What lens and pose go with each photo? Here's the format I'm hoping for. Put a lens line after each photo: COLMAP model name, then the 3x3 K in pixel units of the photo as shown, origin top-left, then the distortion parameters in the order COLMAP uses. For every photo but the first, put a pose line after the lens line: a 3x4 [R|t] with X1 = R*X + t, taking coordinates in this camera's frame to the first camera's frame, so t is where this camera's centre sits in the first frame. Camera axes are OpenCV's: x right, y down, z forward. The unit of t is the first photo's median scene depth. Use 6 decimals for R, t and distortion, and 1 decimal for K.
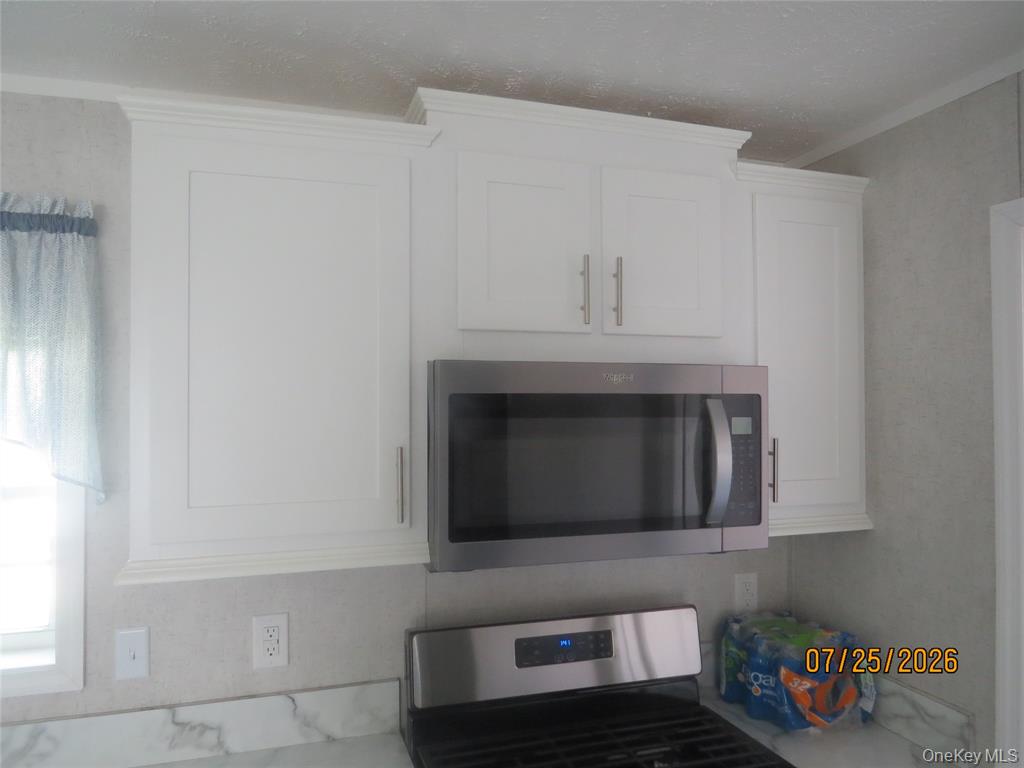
lens RADIAL K [[762.6, 0, 510.5], [0, 762.6, 408.5], [0, 0, 1]] dist [-0.019544, -0.002655]
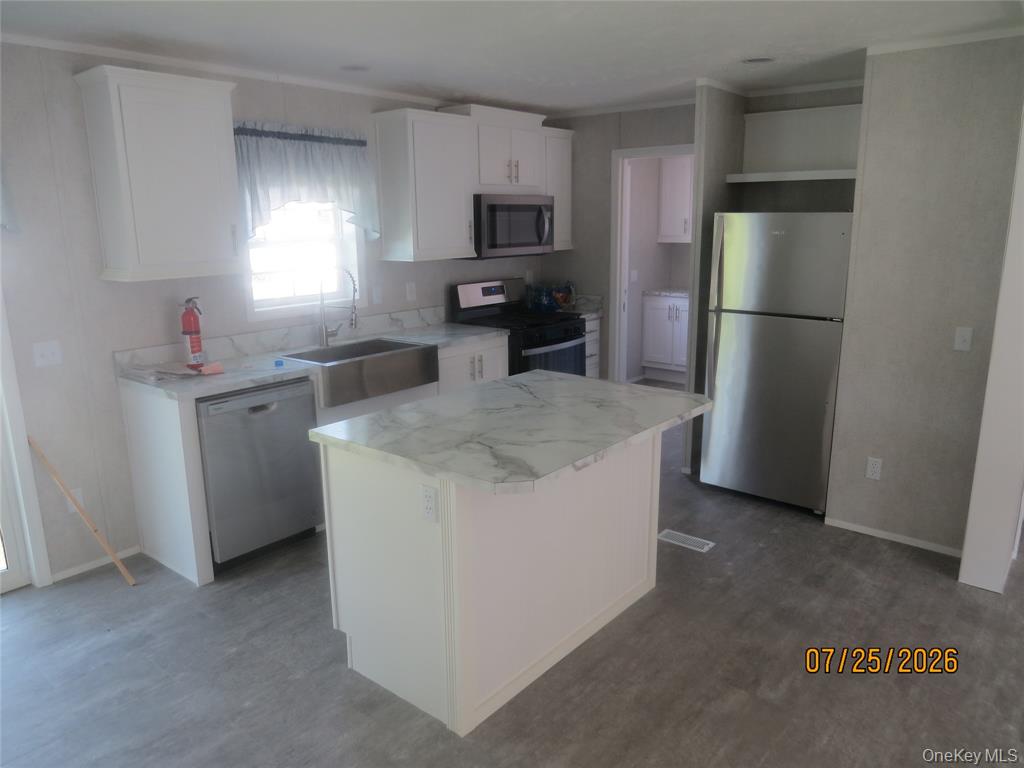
lens RADIAL K [[734.5, 0, 512.0], [0, 734.5, 384.0], [0, 0, 1]] dist [0.048895, 0.000506]
pose [[0.848532, -0.123671, 0.514489, -1.561656], [0.005187, 0.974202, 0.225620, 0.015977], [-0.529118, -0.188777, 0.827283, -1.697534]]
